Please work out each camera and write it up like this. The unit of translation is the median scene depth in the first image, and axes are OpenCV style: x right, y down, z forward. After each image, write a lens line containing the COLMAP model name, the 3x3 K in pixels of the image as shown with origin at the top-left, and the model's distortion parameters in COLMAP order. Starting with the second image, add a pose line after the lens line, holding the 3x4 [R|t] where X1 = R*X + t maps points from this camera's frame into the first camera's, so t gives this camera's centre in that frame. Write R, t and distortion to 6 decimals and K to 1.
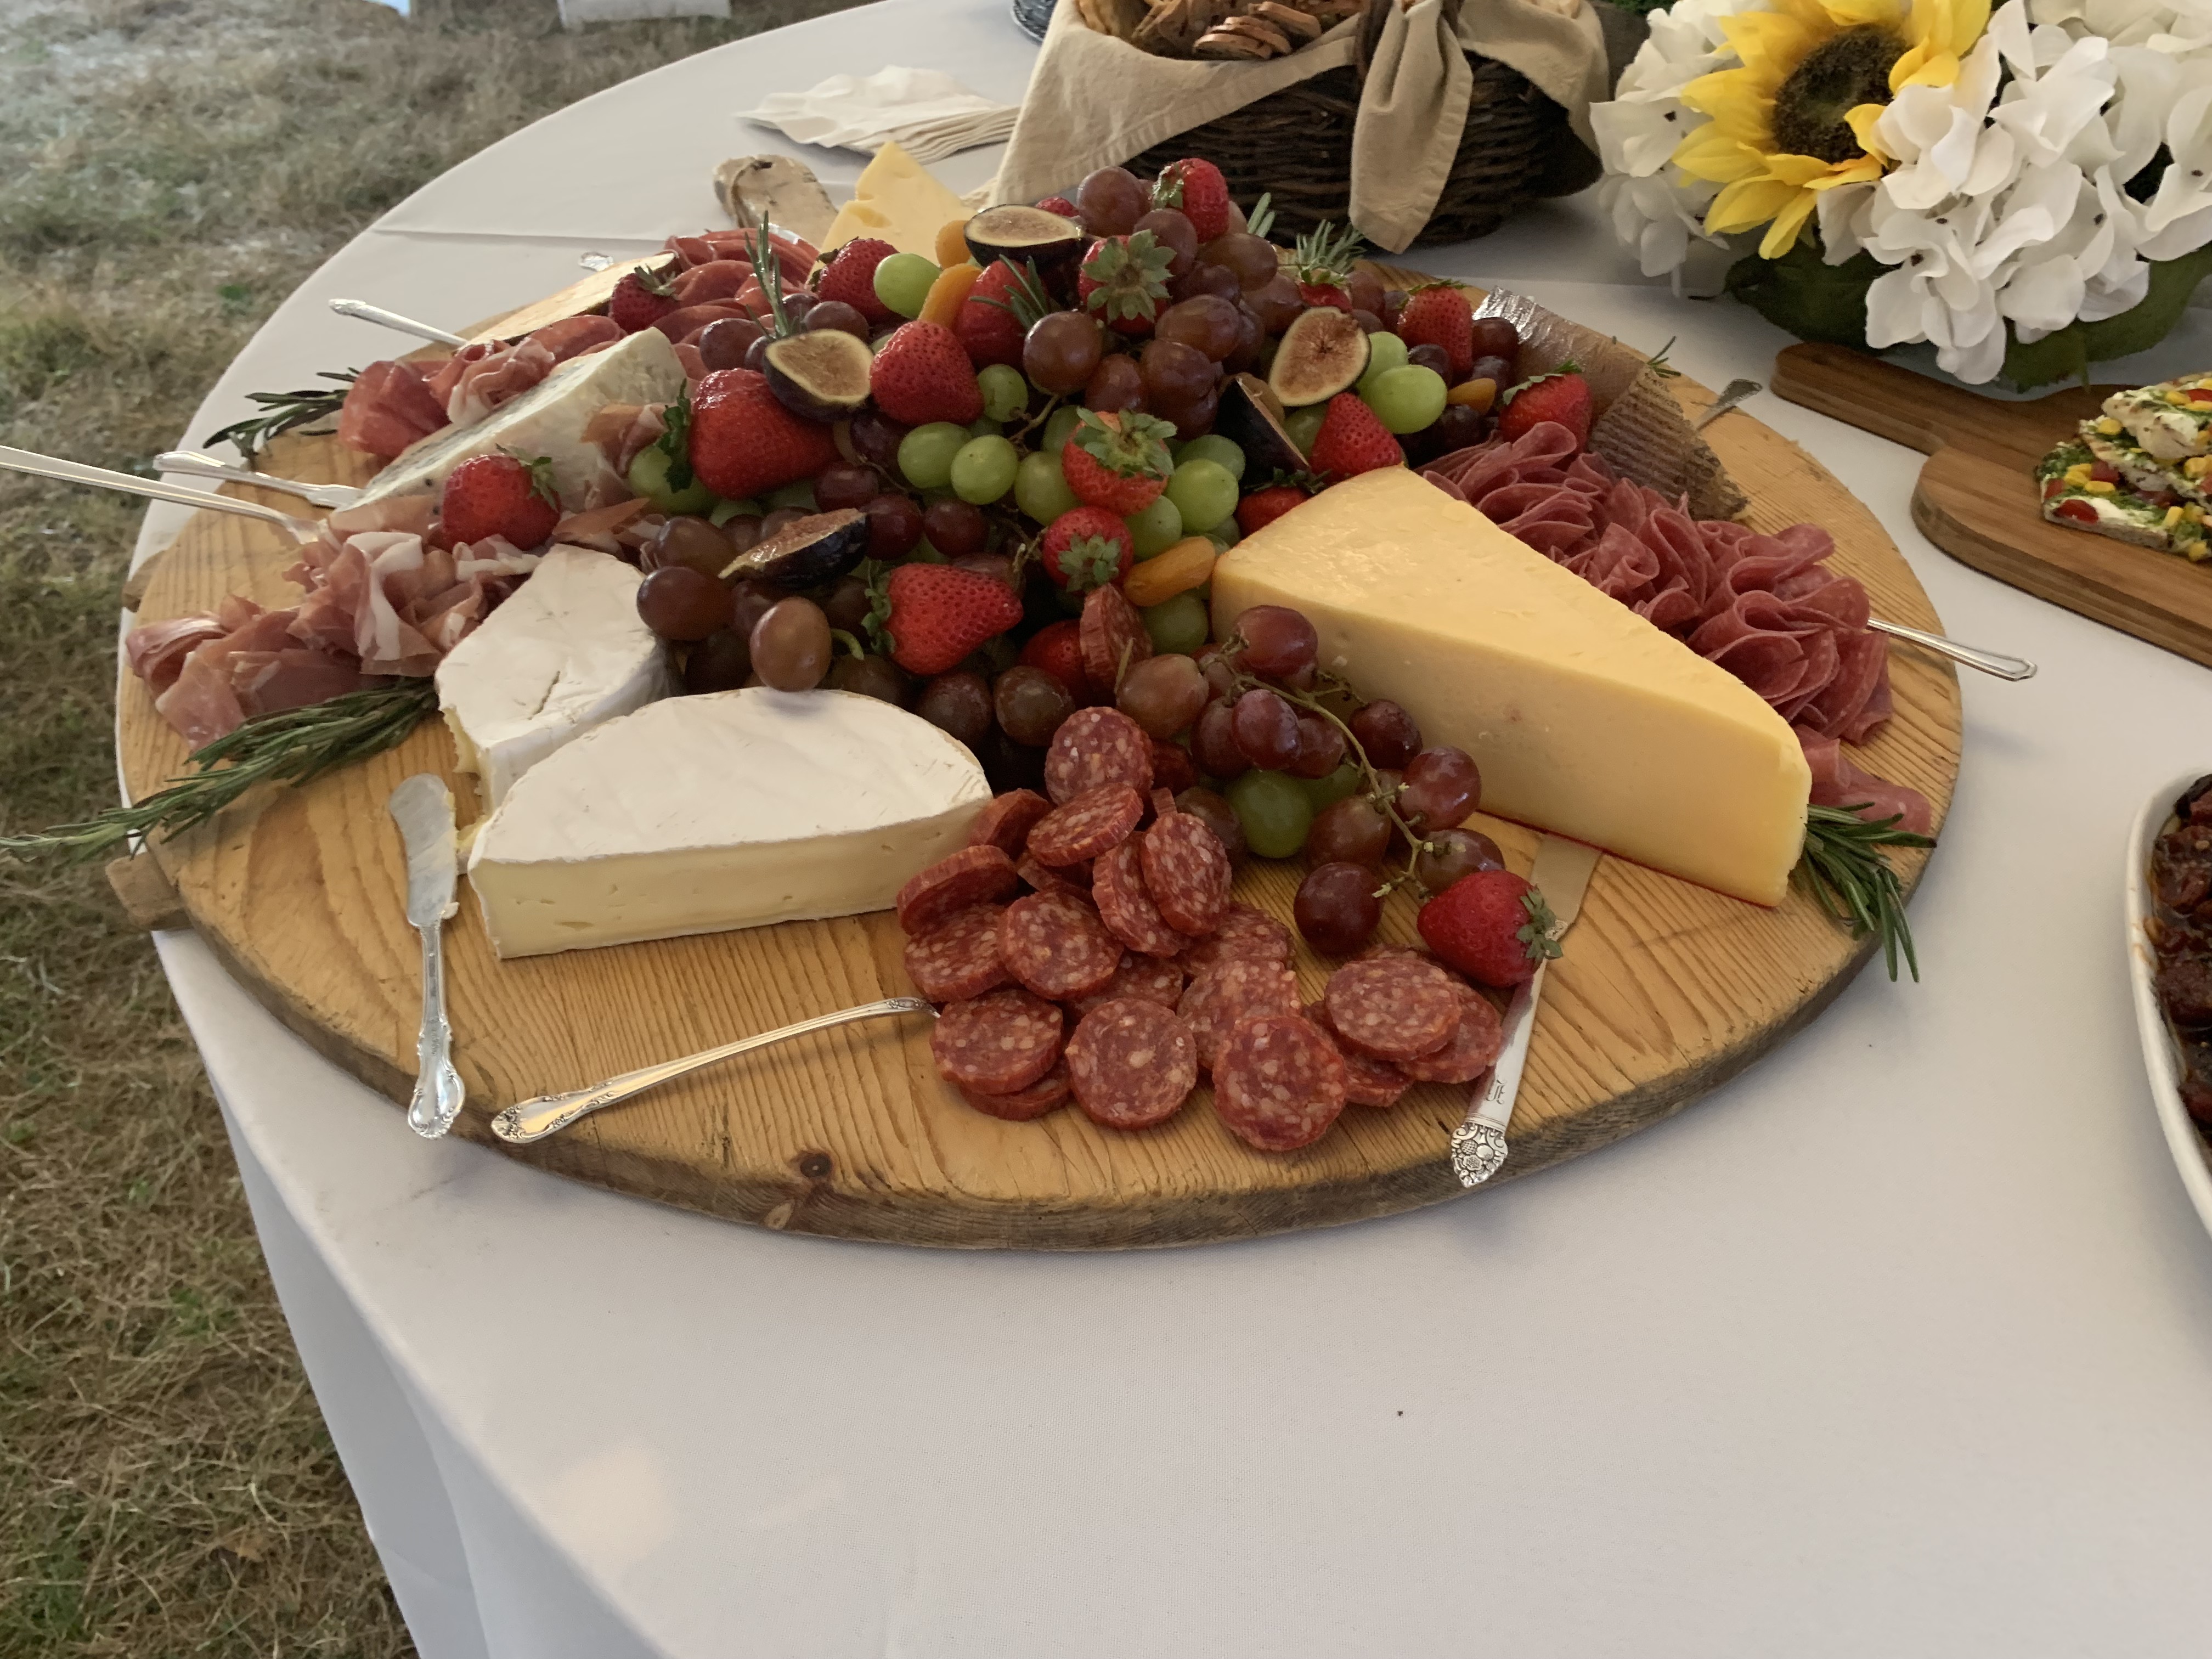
lens RADIAL K [[1665.8, 0, 1122.1], [0, 1665.8, 826.0], [0, 0, 1]] dist [0.031197, -0.036444]
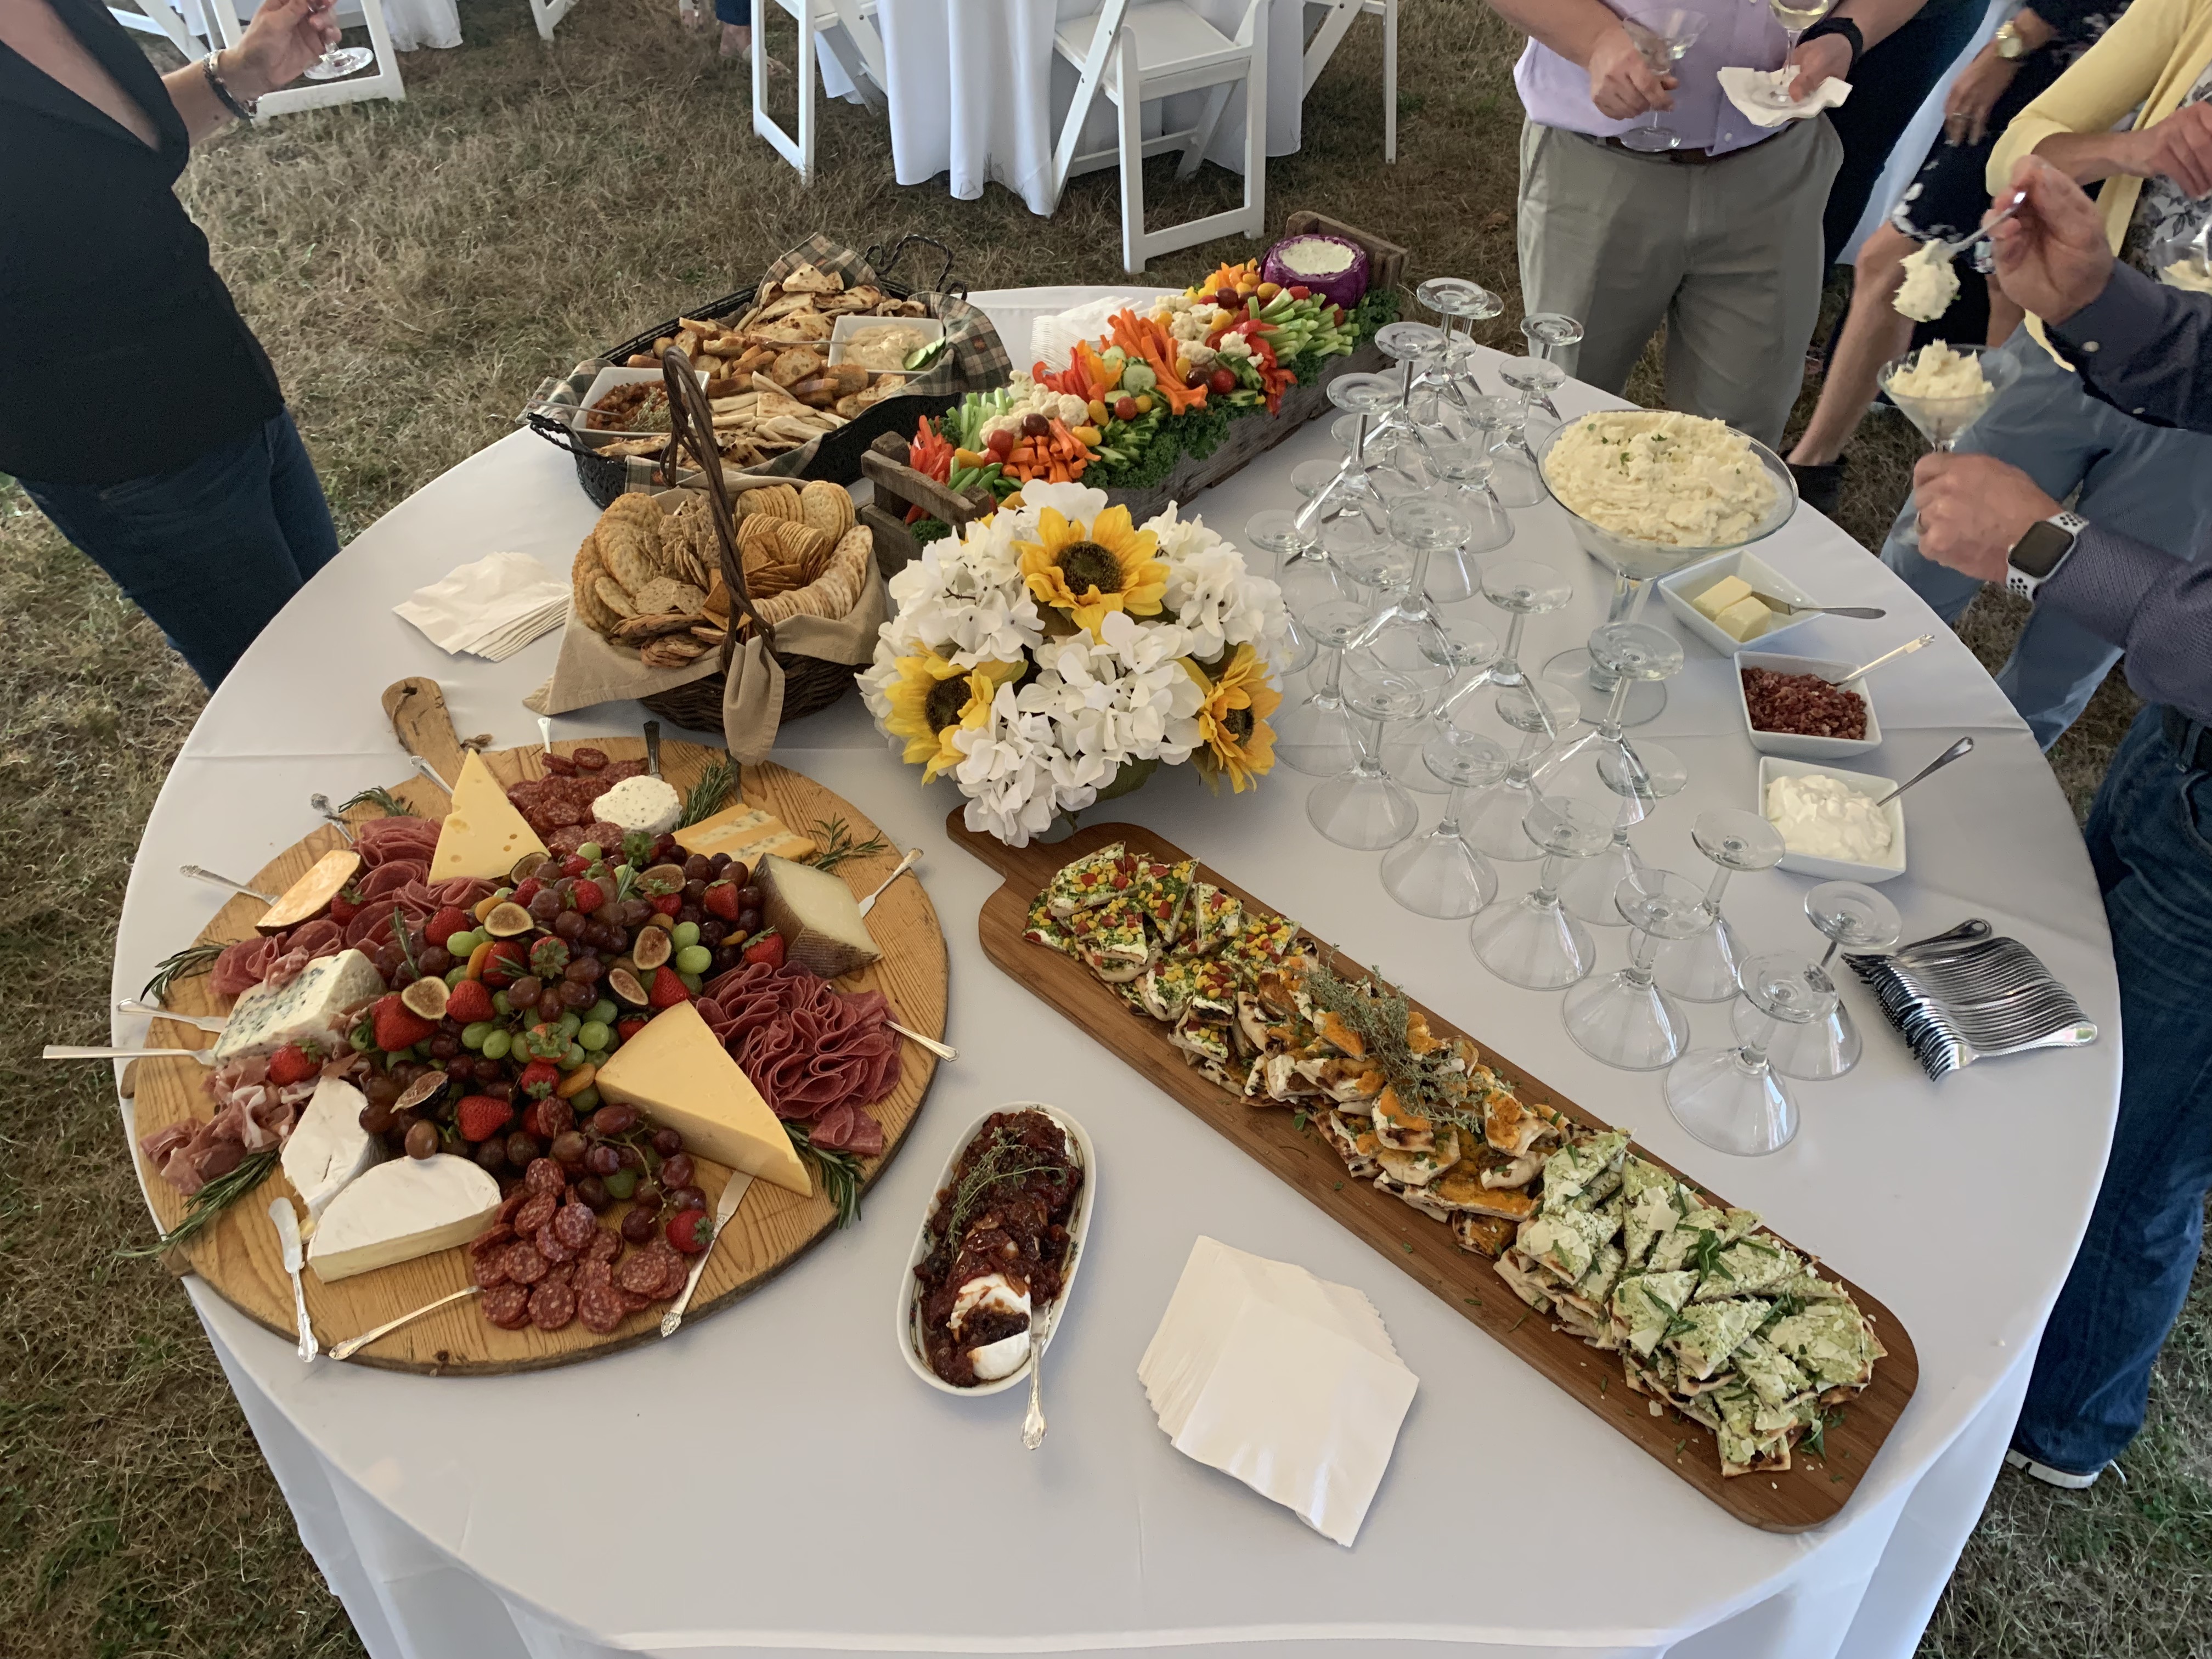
lens RADIAL K [[1665.8, 0, 1102.7], [0, 1665.8, 826.2], [0, 0, 1]] dist [0.031197, -0.036444]
pose [[0.991313, -0.098033, 0.087687, 0.607570], [0.087823, 0.989643, 0.113552, -0.723188], [-0.097910, -0.104864, 0.989655, -1.472476]]
